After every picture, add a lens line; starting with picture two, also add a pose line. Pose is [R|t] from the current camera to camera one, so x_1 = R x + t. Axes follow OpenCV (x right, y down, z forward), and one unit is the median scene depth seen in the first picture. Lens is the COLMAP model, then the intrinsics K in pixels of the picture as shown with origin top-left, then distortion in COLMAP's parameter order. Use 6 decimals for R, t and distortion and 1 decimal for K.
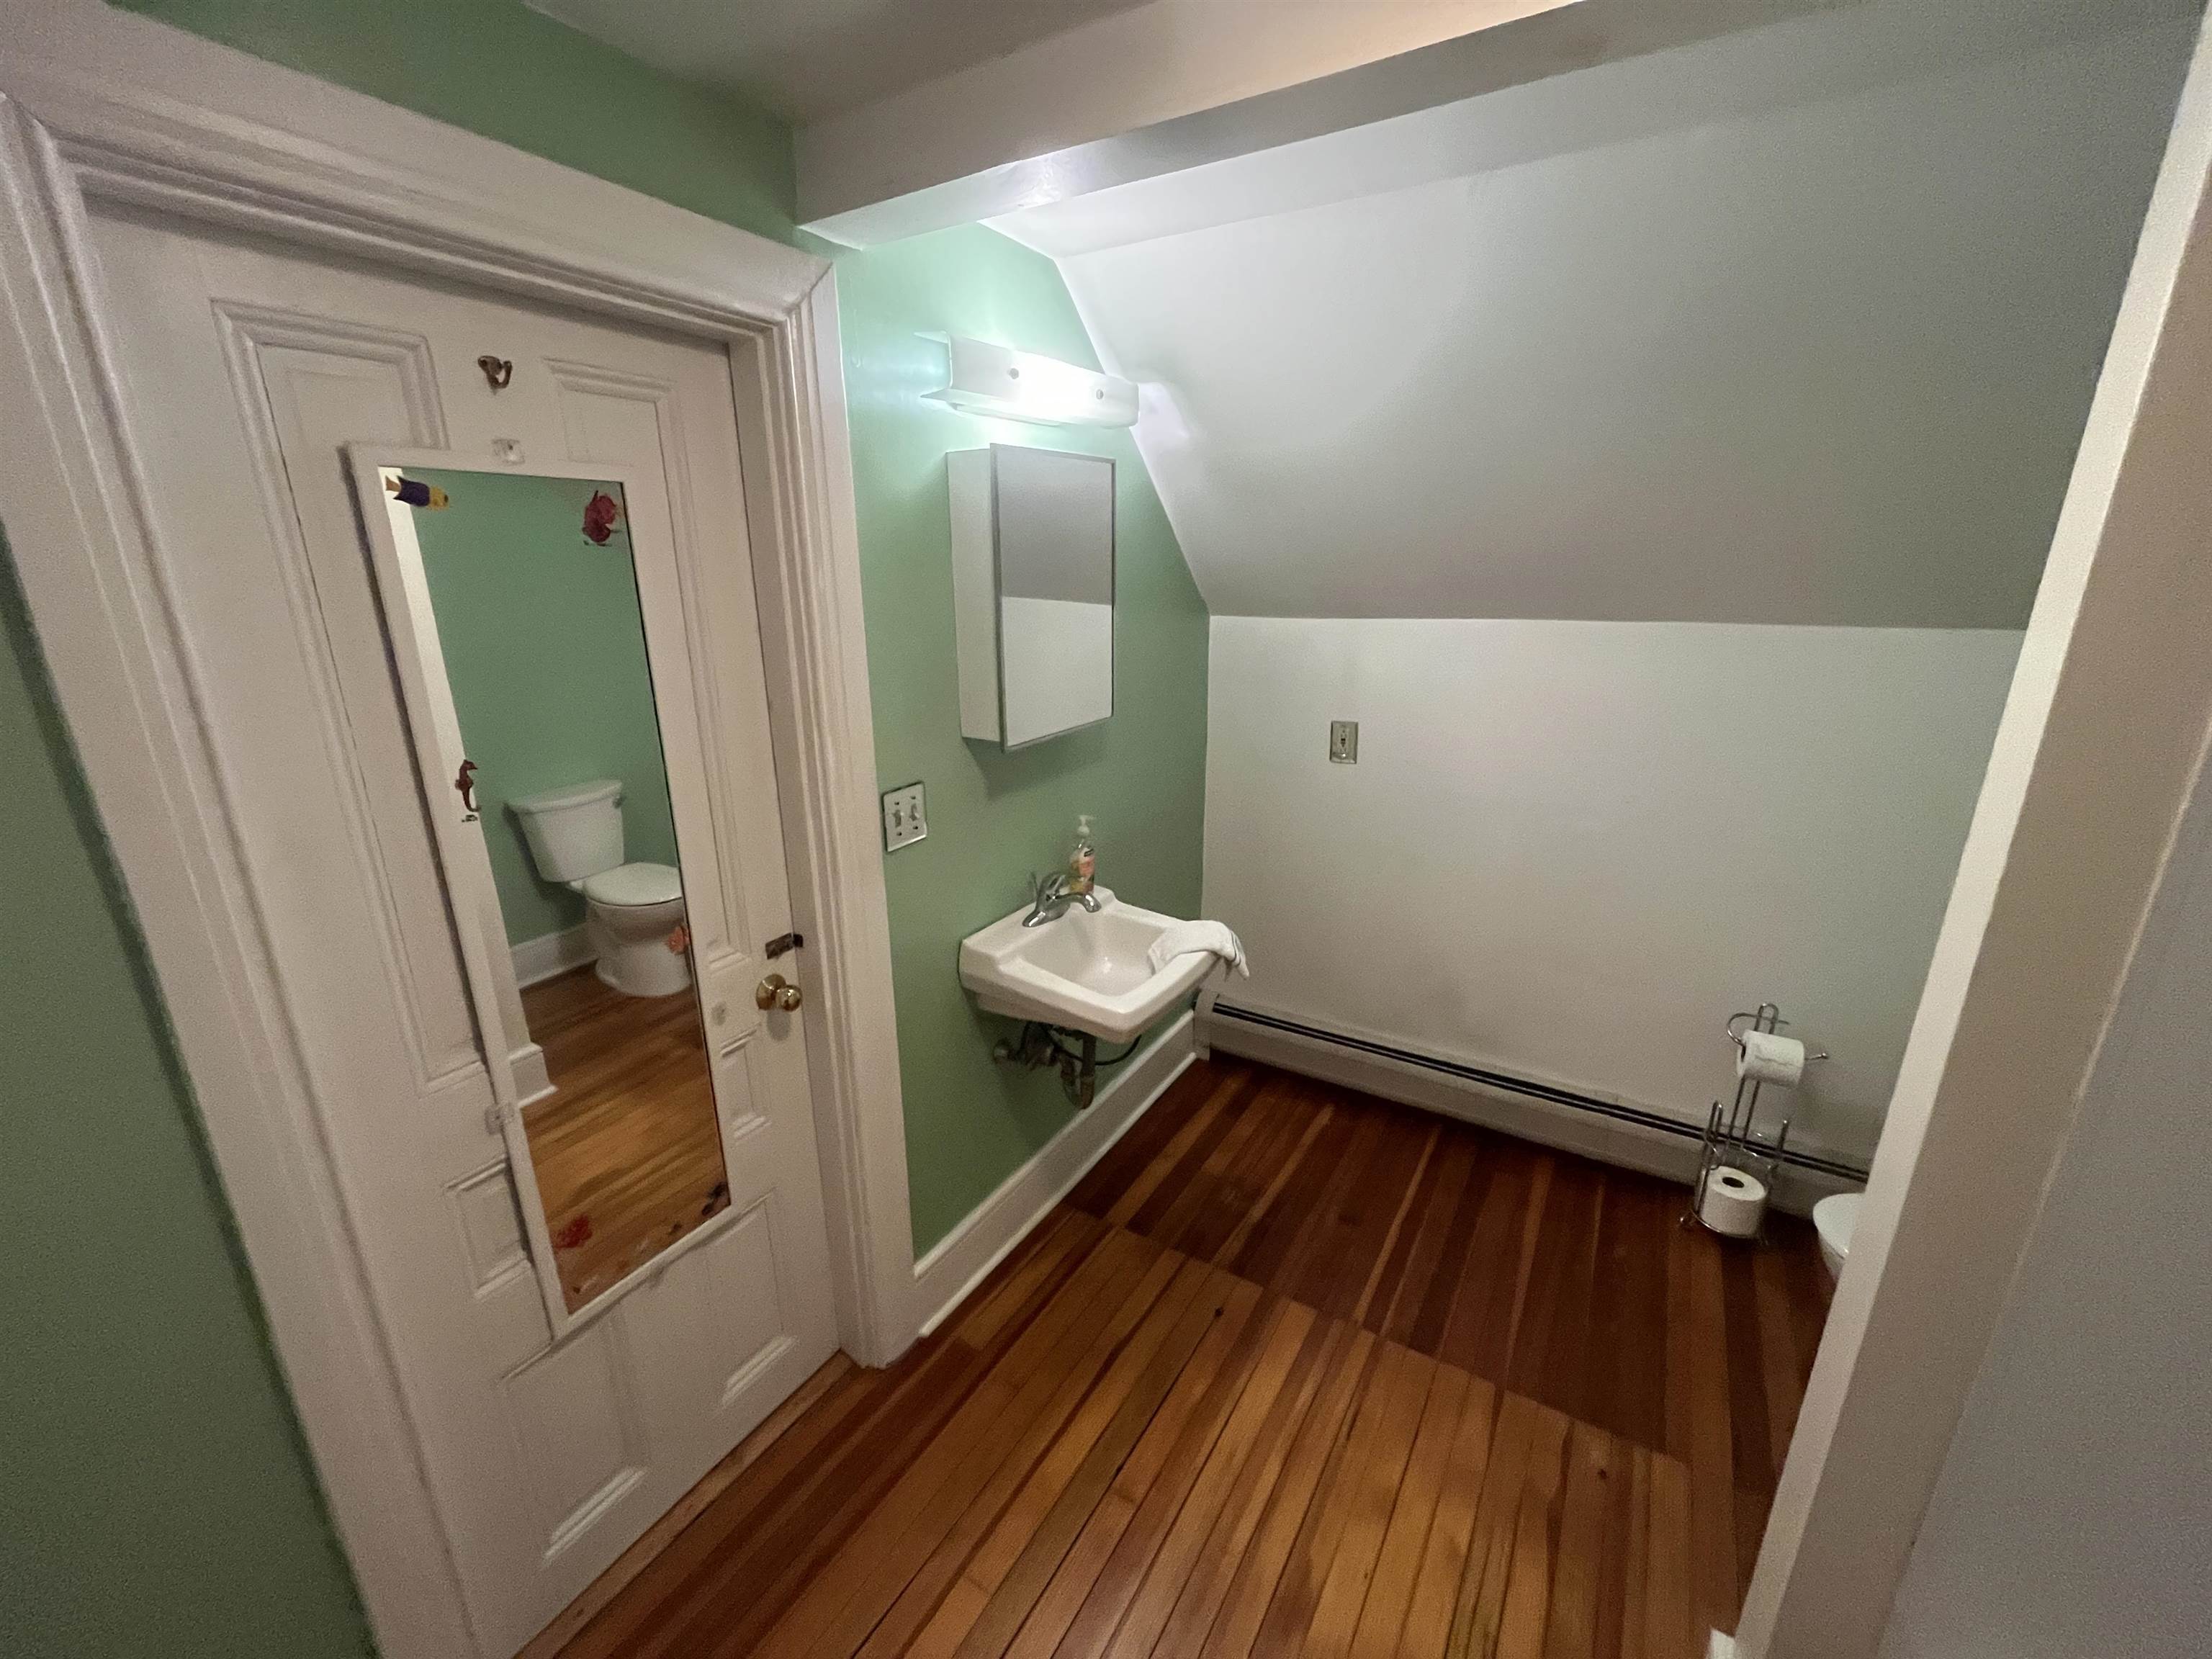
lens RADIAL K [[889.6, 0, 1098.0], [0, 889.6, 838.8], [0, 0, 1]] dist [-0.006681, -0.000496]
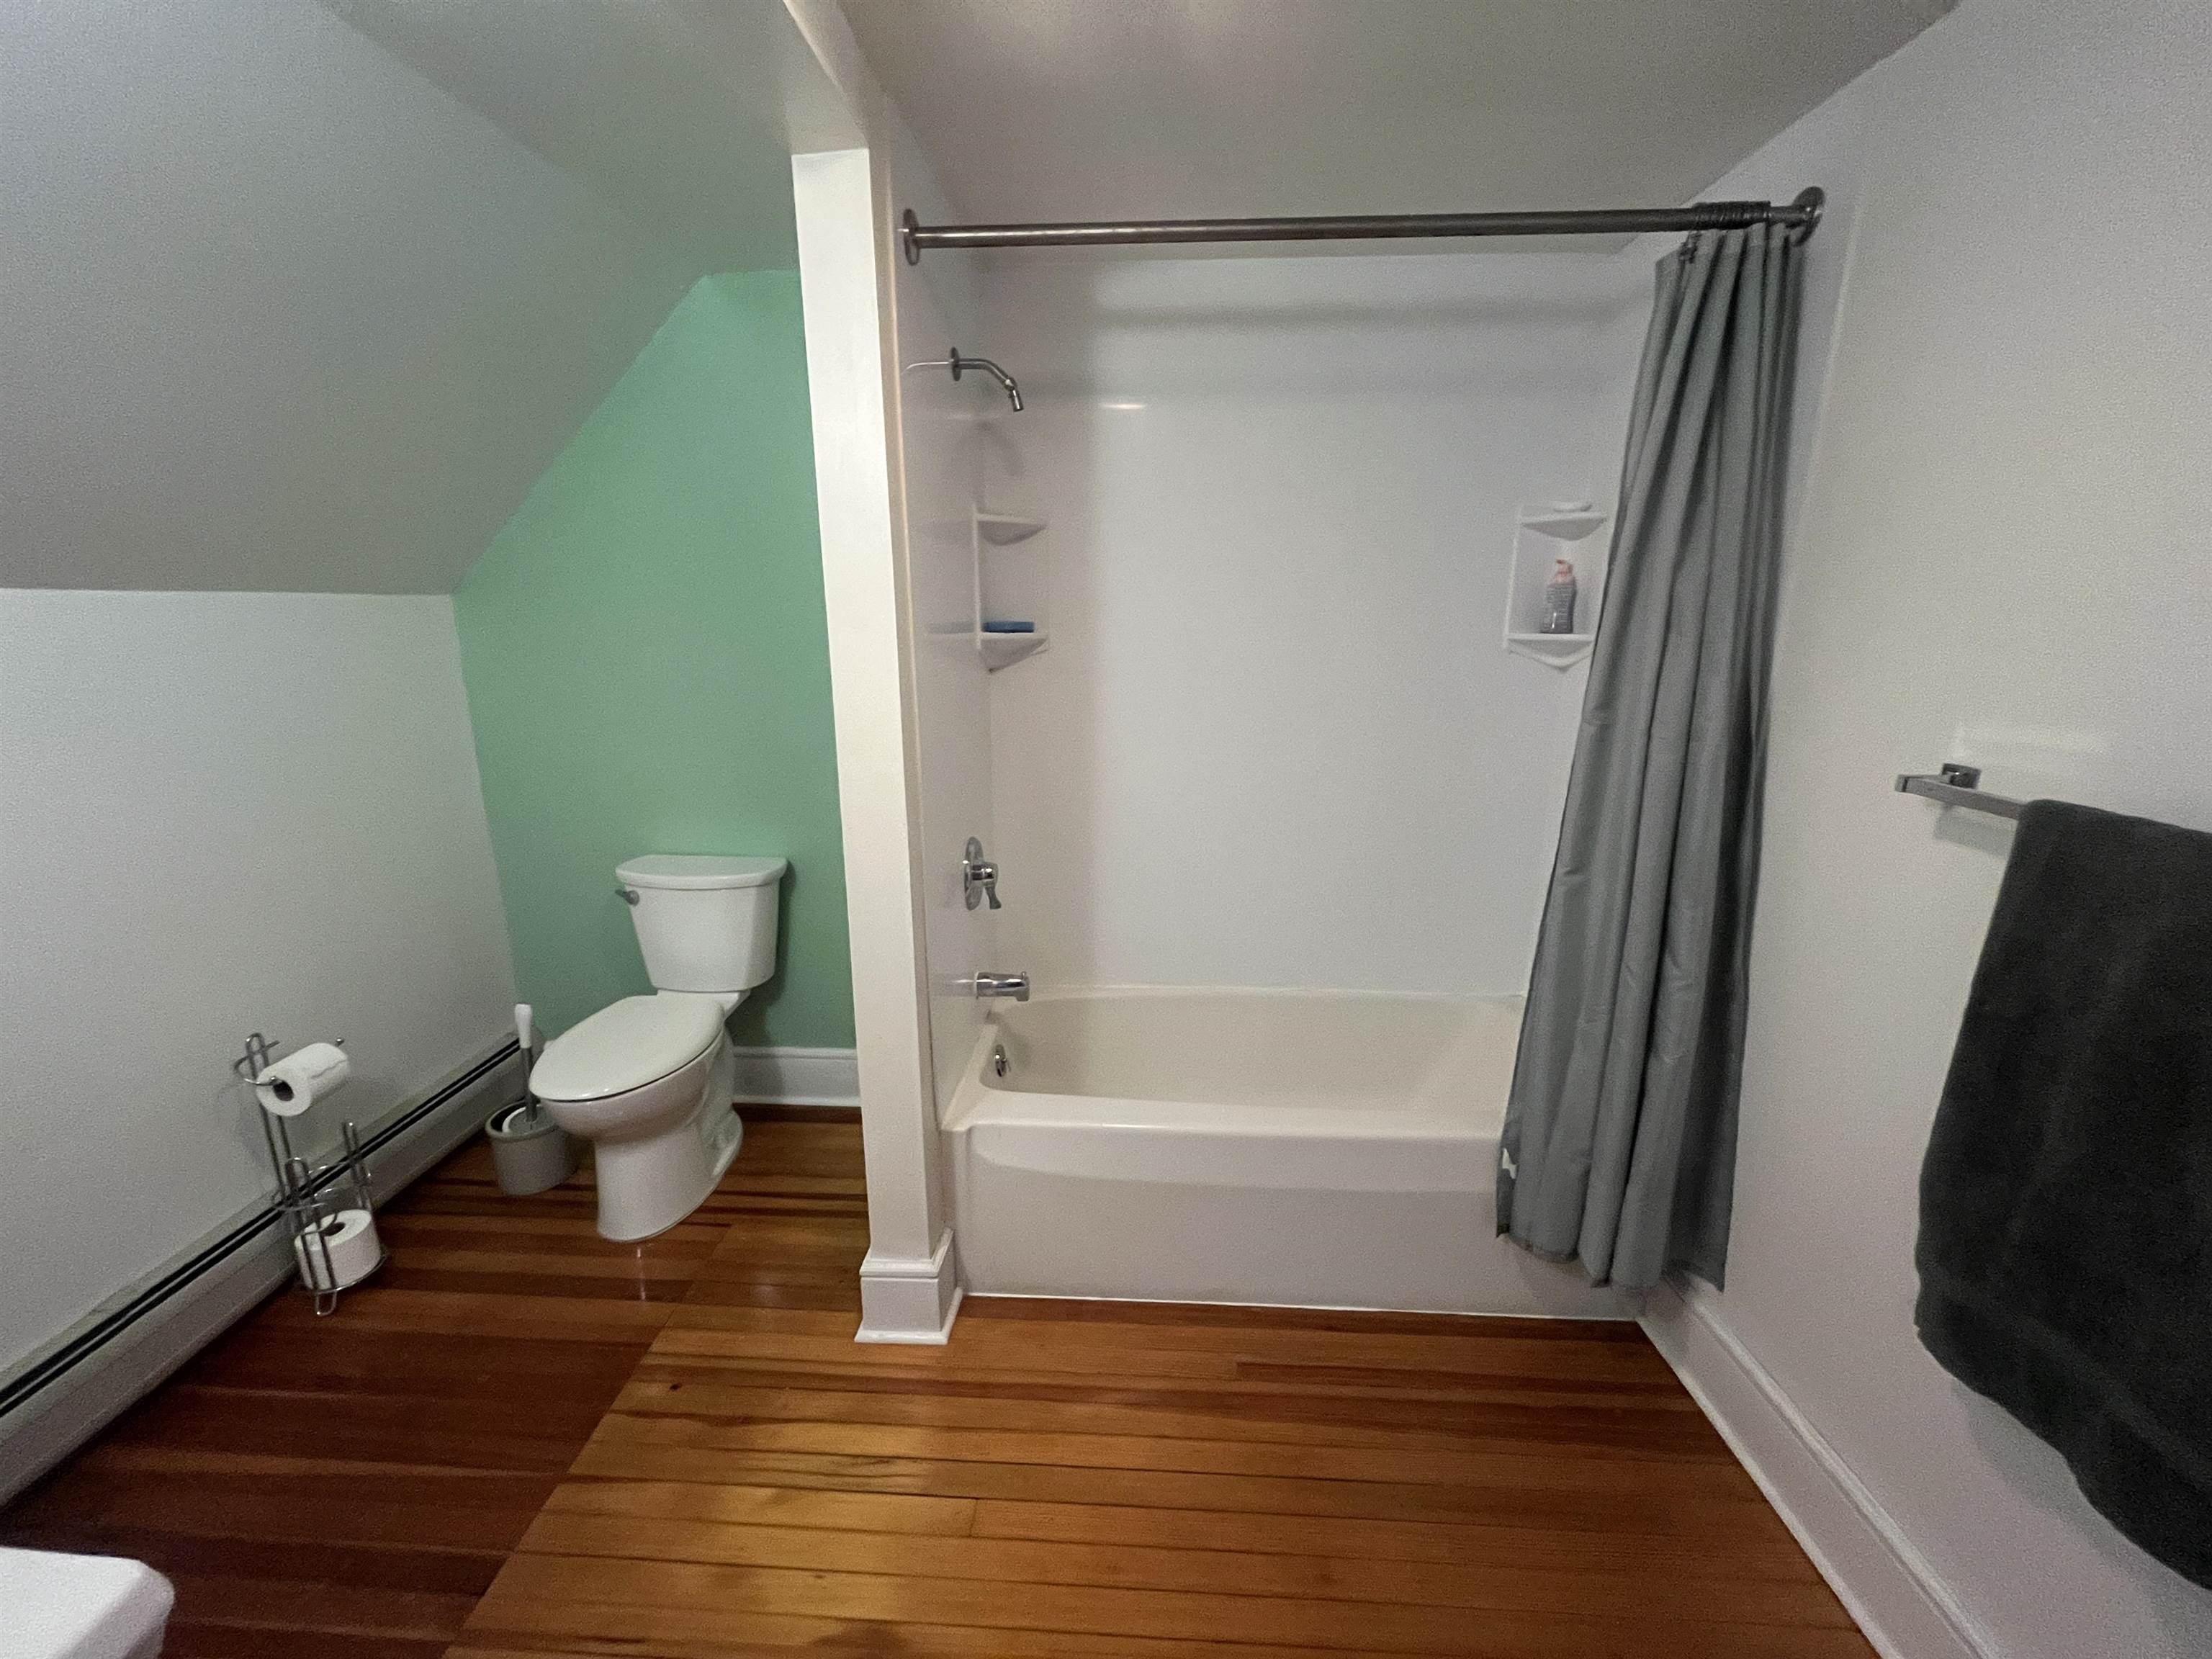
lens RADIAL K [[889.6, 0, 1106.9], [0, 889.6, 828.8], [0, 0, 1]] dist [-0.006681, -0.000496]
pose [[-0.484166, -0.197071, 0.852494, -0.349380], [0.272602, 0.891838, 0.360988, -0.078290], [-0.831427, 0.407170, -0.378076, 0.586326]]
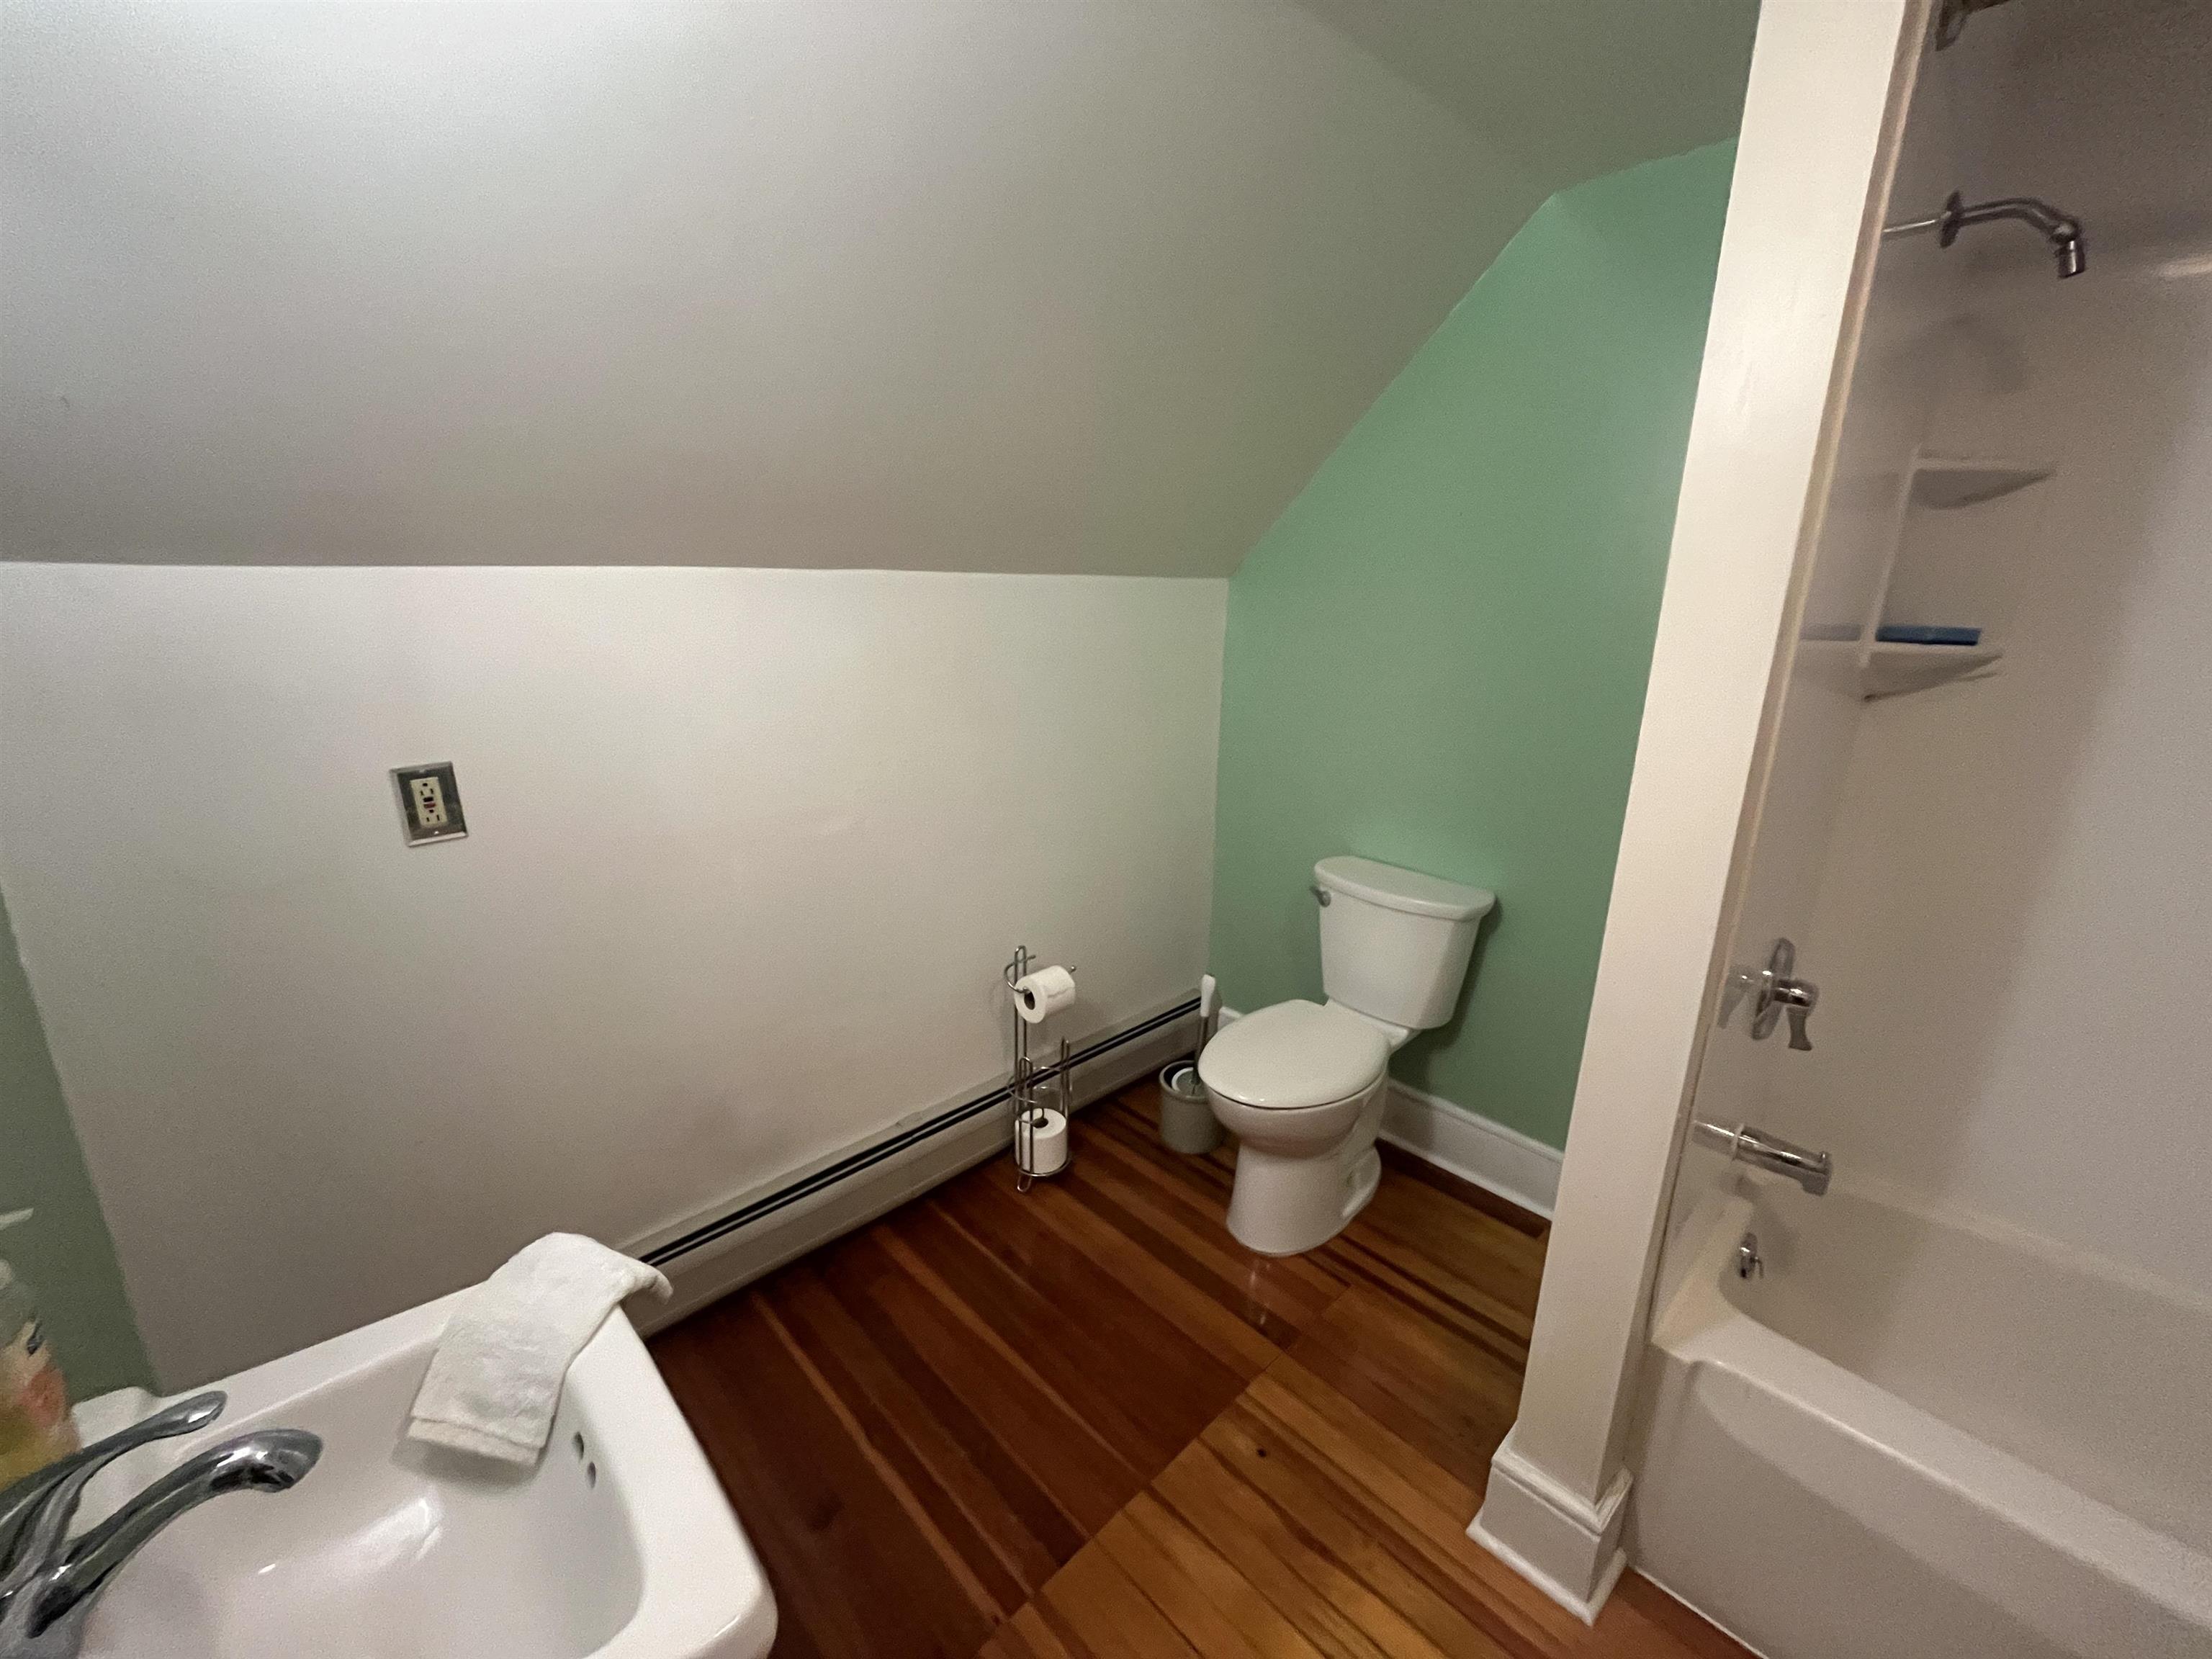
lens RADIAL K [[889.6, 0, 1106.2], [0, 889.6, 831.3], [0, 0, 1]] dist [-0.006681, -0.000496]
pose [[0.245598, -0.238365, 0.939608, -0.161574], [0.276403, 0.946278, 0.167810, -0.089219], [-0.929130, 0.218496, 0.298289, 0.604025]]
